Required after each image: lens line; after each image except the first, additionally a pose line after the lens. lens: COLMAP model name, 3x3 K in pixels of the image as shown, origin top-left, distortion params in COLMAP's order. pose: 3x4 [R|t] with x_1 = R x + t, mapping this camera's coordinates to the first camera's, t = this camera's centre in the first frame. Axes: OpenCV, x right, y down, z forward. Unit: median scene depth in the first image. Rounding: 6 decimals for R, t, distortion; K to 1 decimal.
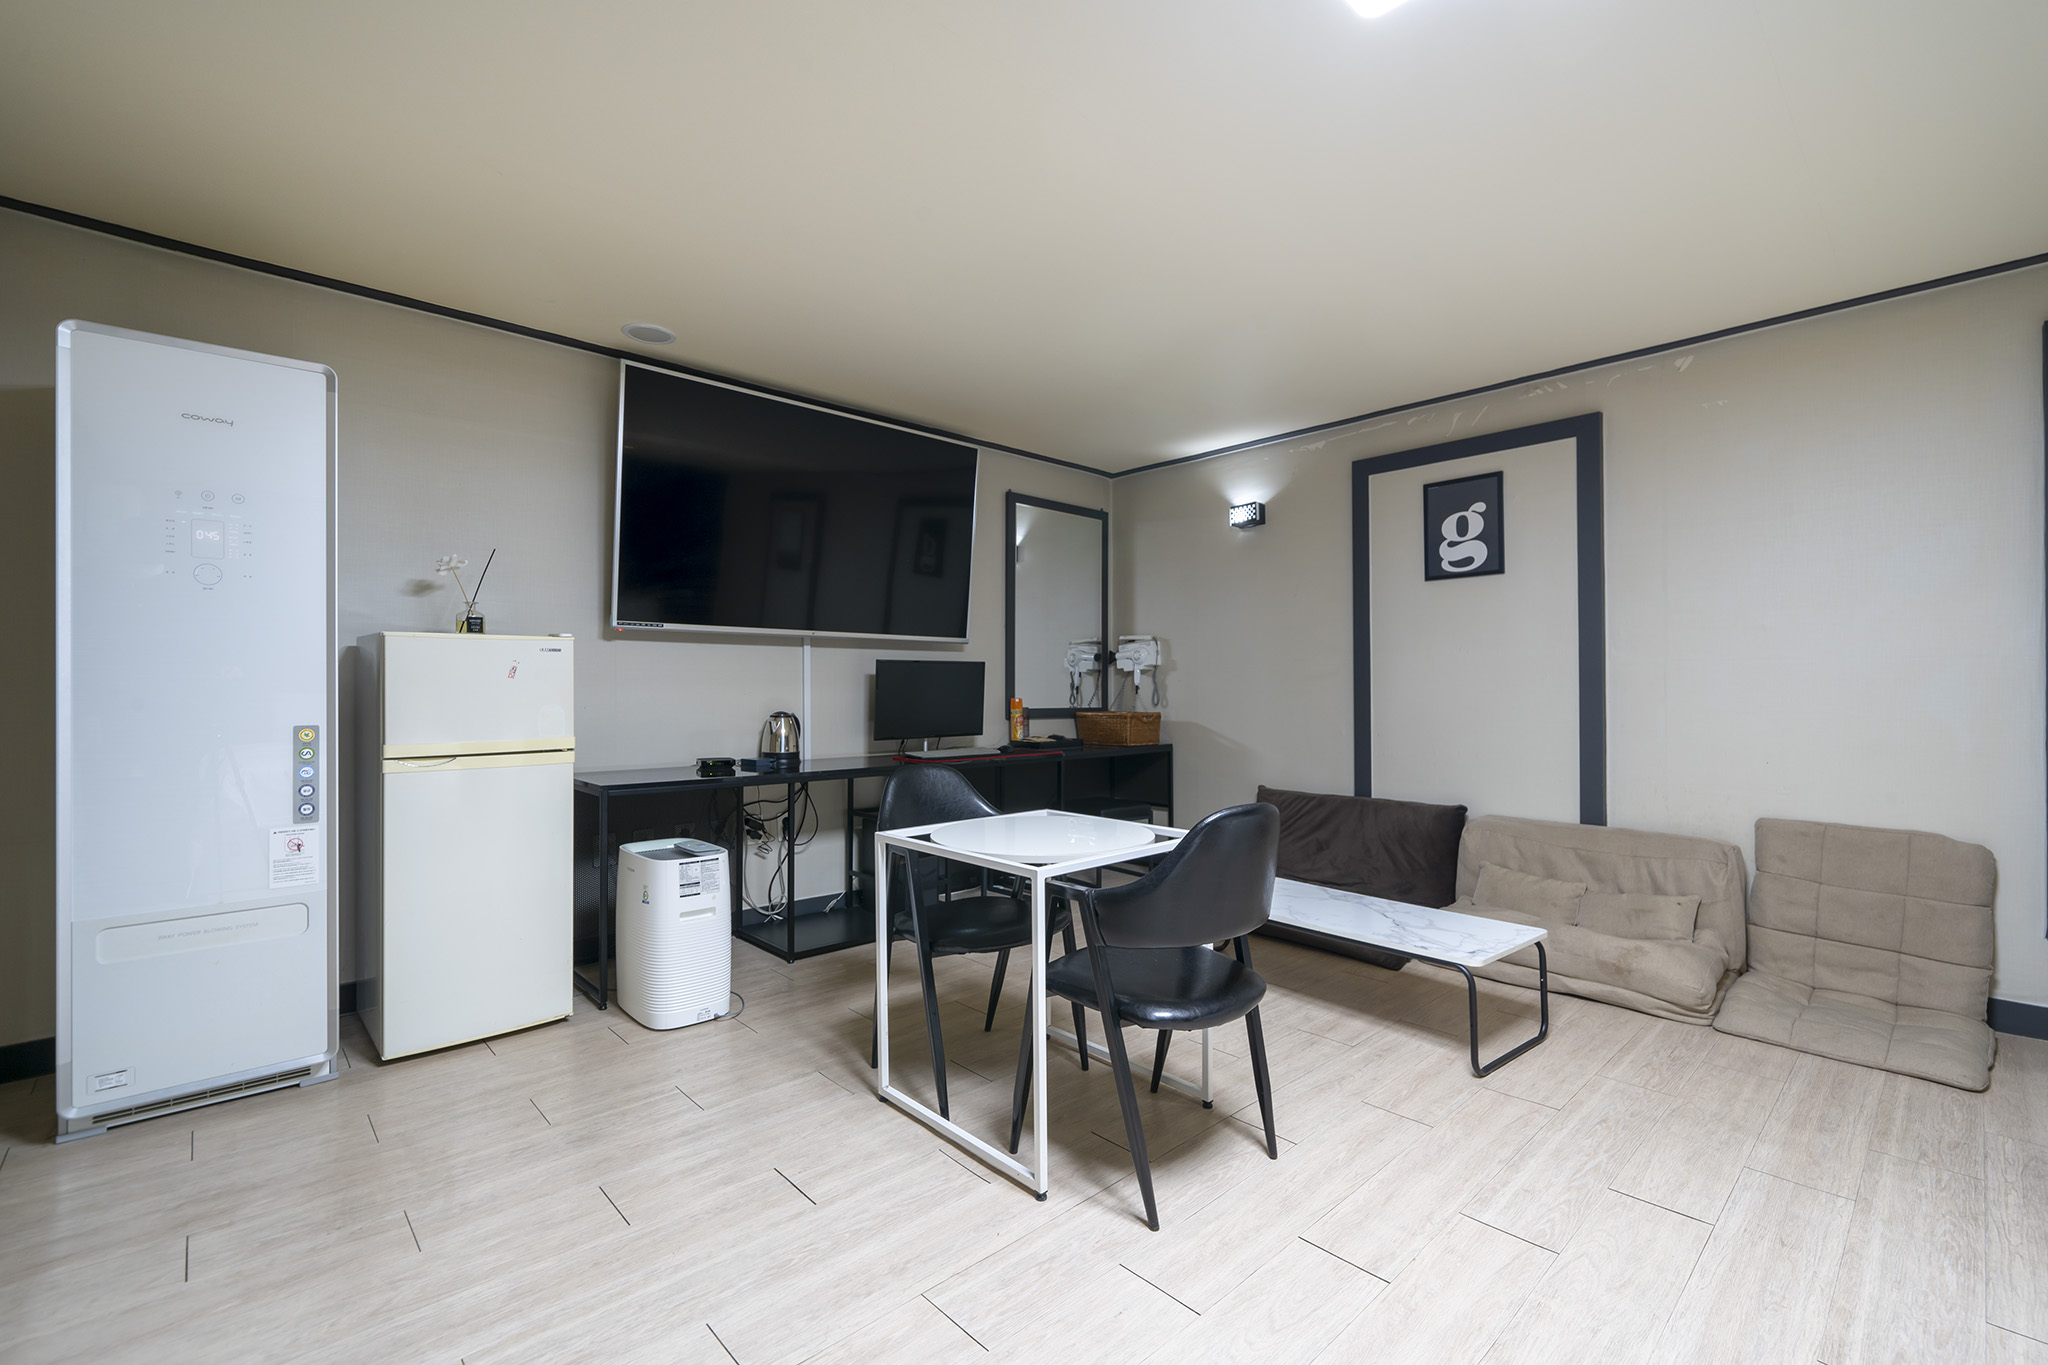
lens RADIAL K [[891.4, 0, 1038.3], [0, 891.4, 684.4], [0, 0, 1]] dist [-0.001256, -0.000113]
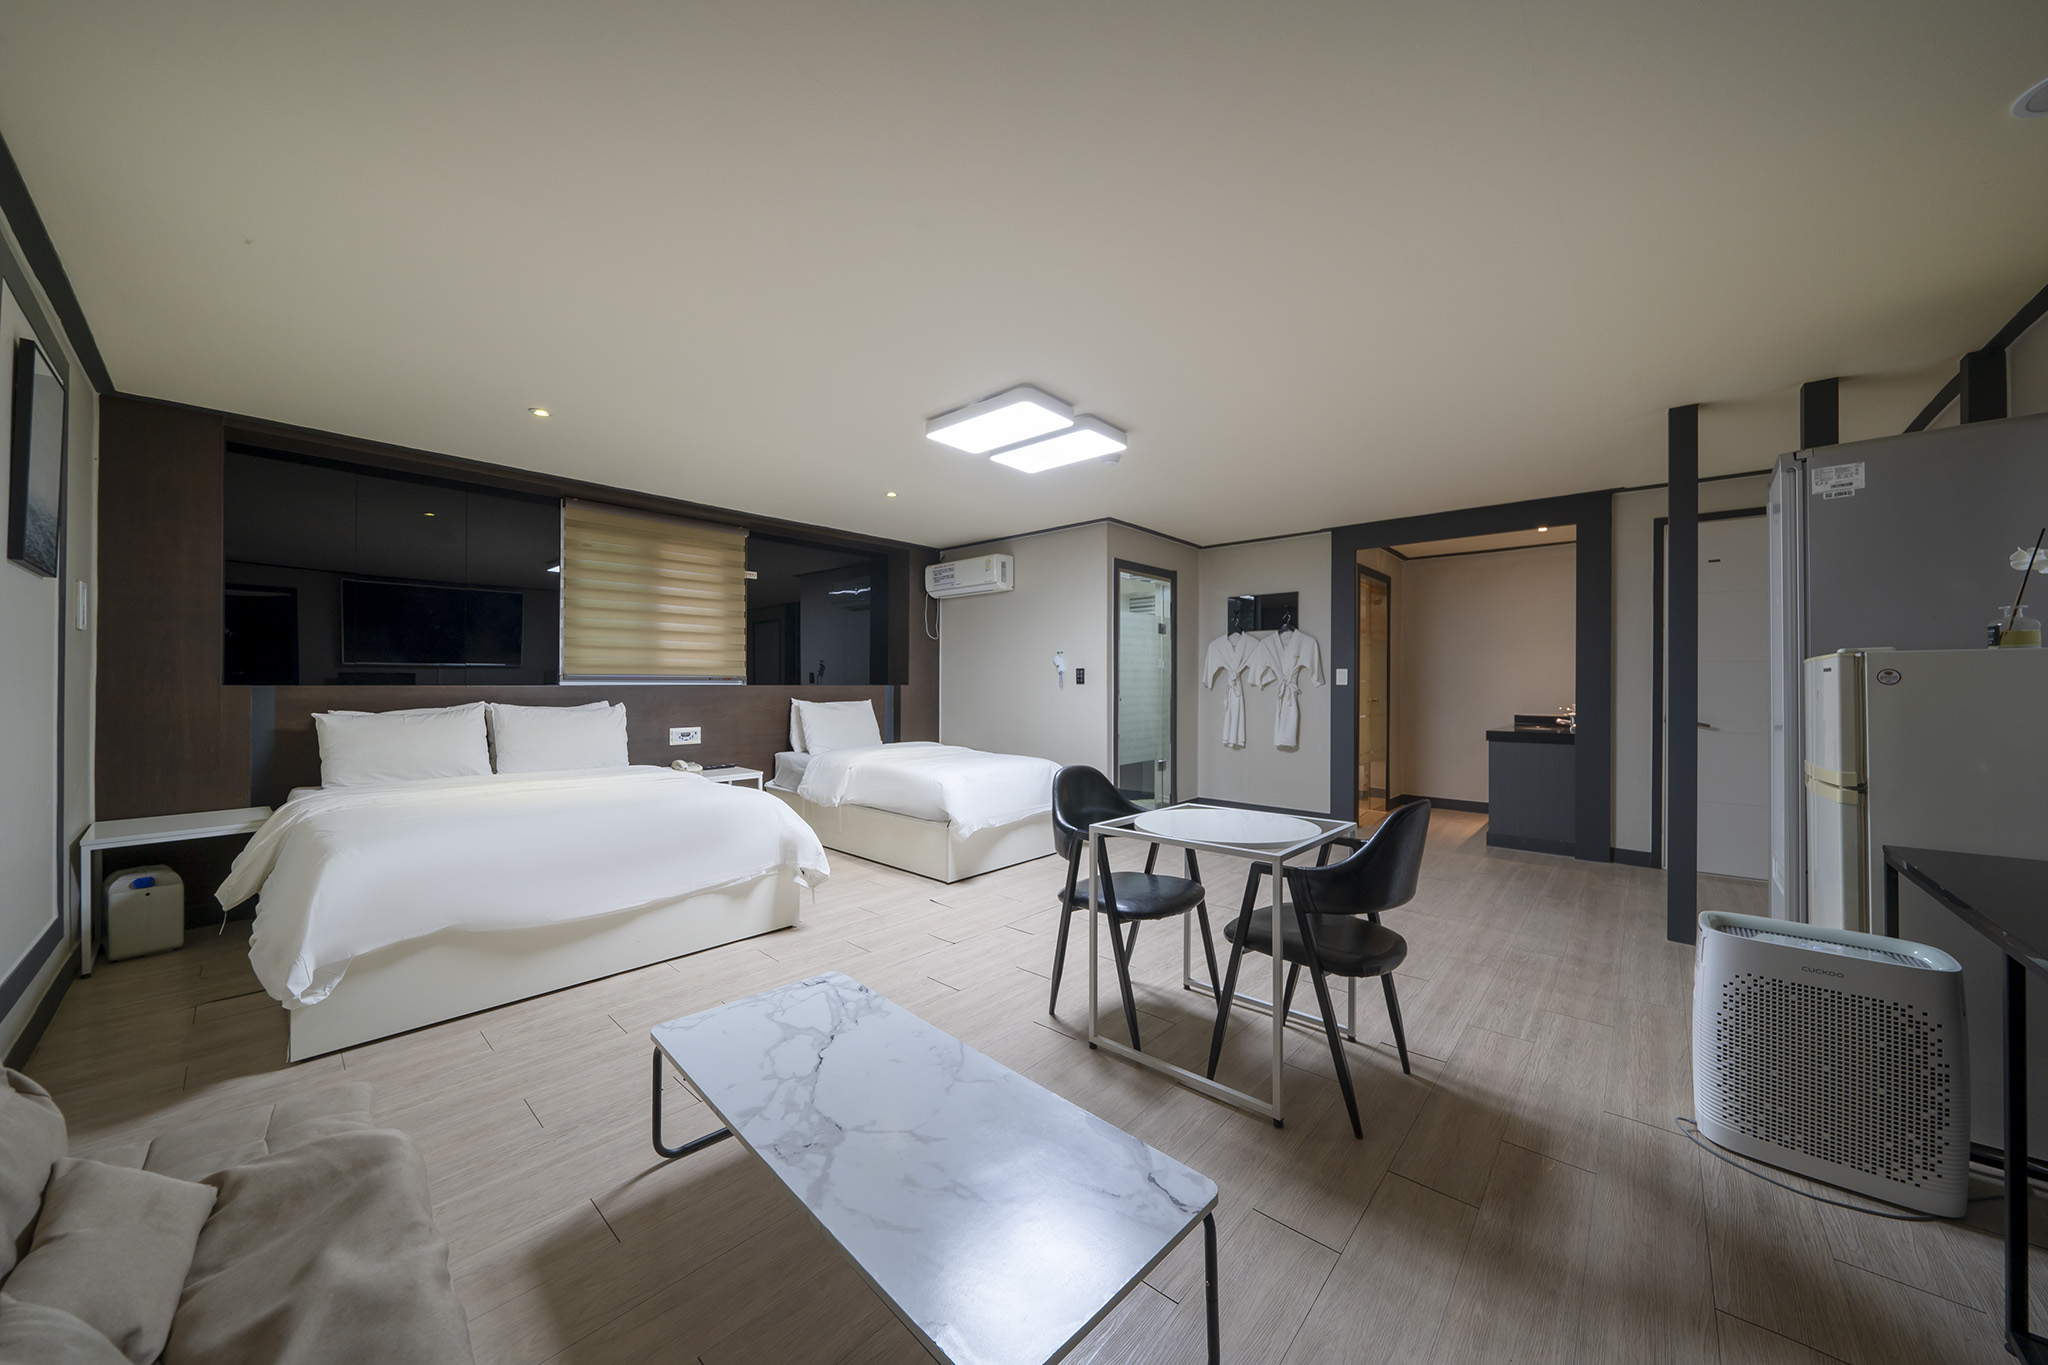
lens RADIAL K [[700.0, 0, 1037.4], [0, 700.0, 681.9], [0, 0, 1]] dist [-0.003311, 0.000117]
pose [[-0.995742, -0.003704, -0.092108, 0.213292], [-0.003013, 0.999966, -0.007642, -0.013287], [0.092134, -0.007331, -0.995720, 1.168978]]
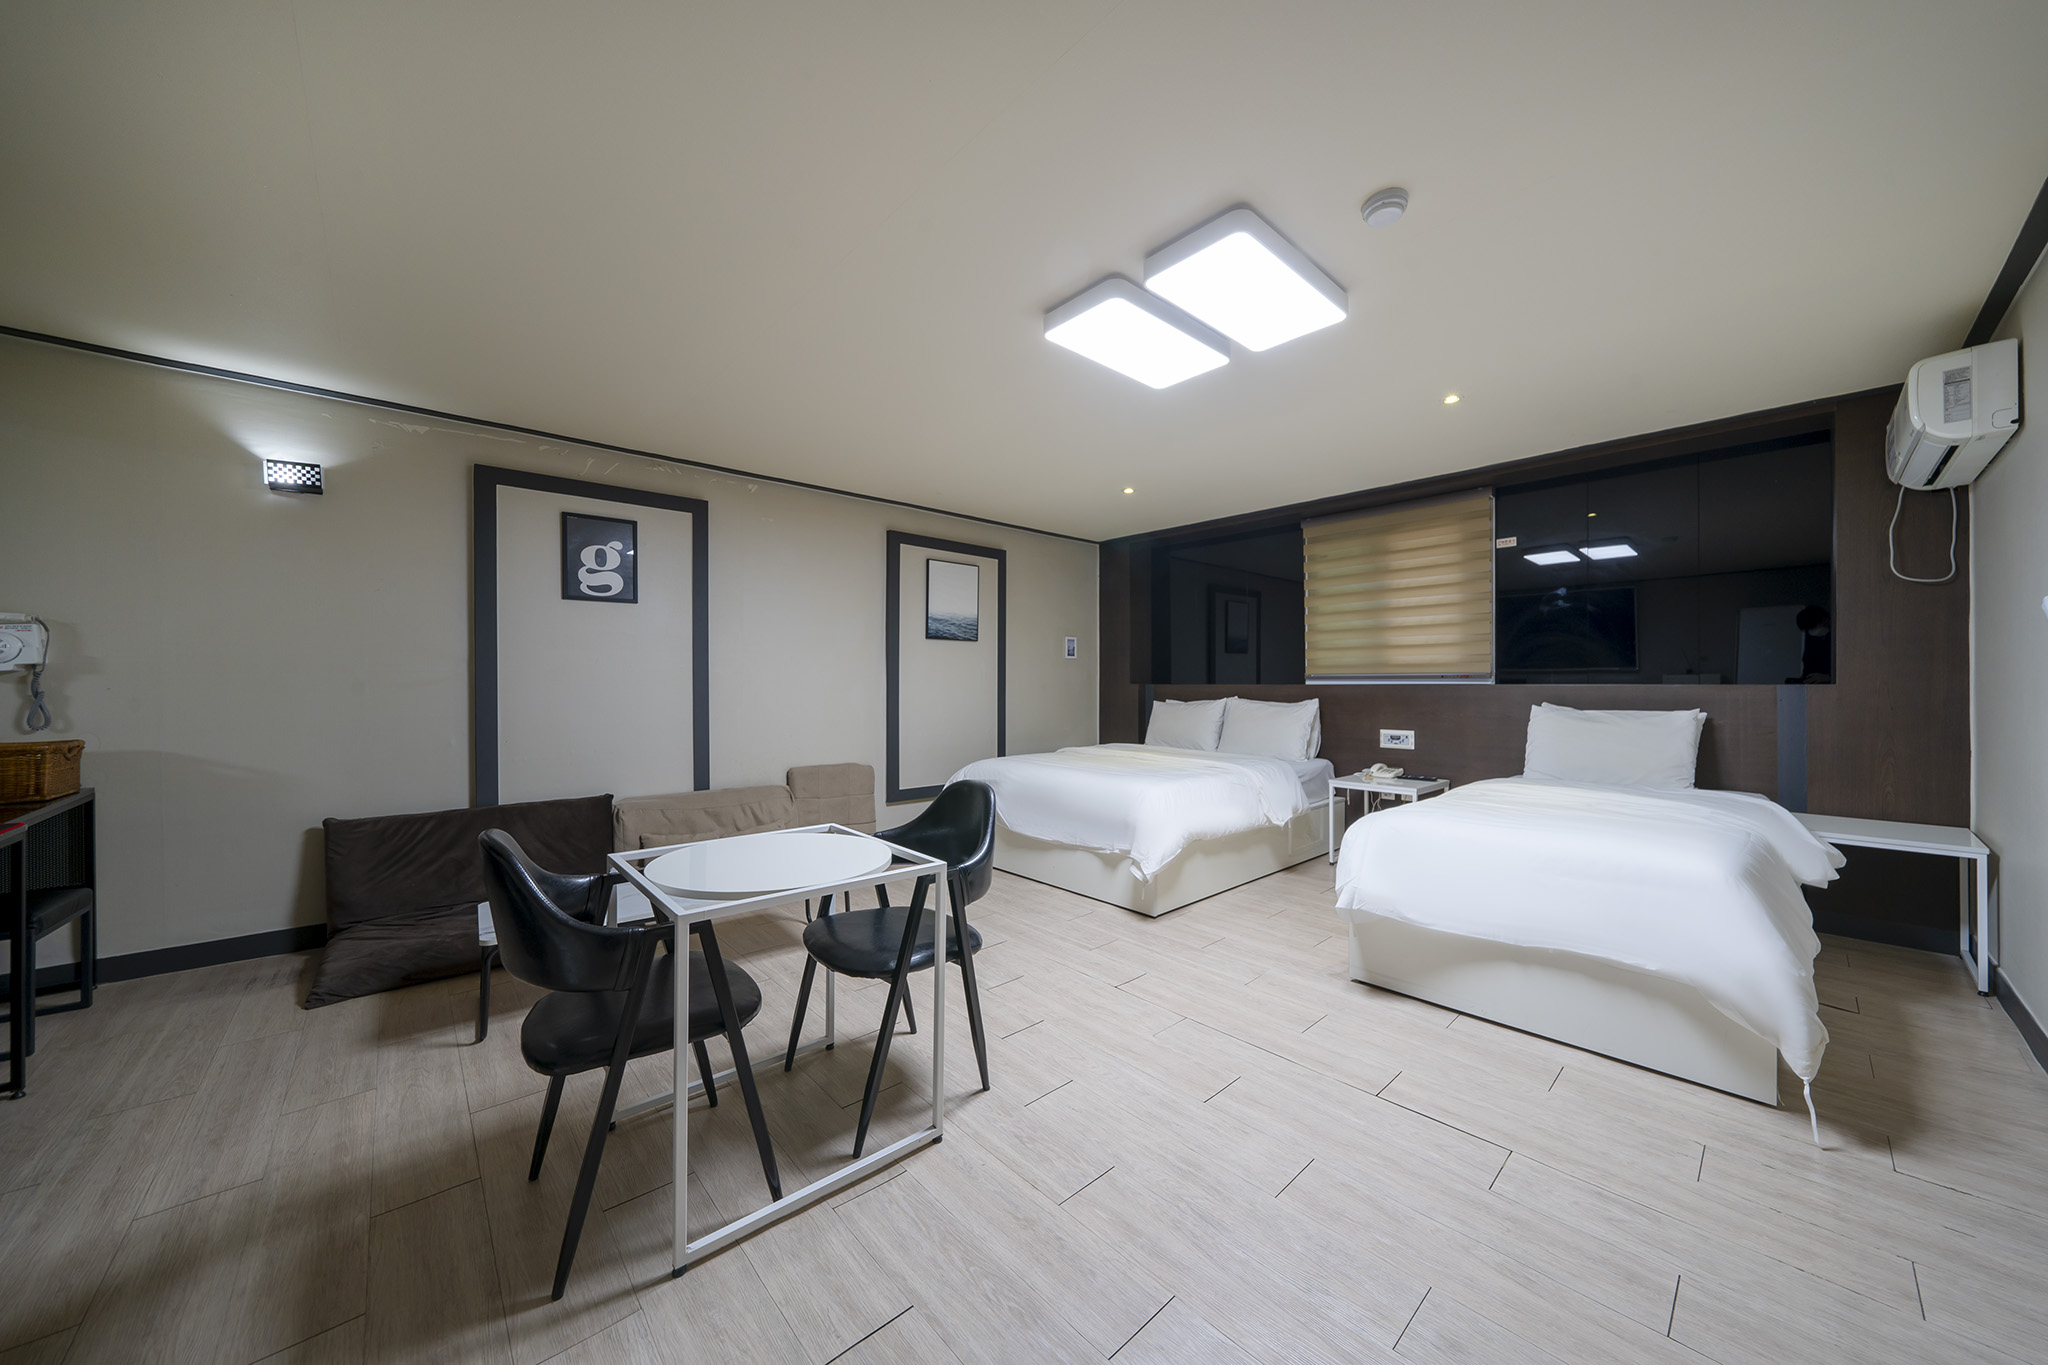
lens RADIAL K [[700.0, 0, 1037.4], [0, 700.0, 681.9], [0, 0, 1]] dist [-0.003311, 0.000117]
pose [[0.012364, -0.000617, 0.999923, -0.455061], [-0.004530, 0.999990, 0.000673, -0.017110], [-0.999913, -0.004538, 0.012361, 0.422747]]
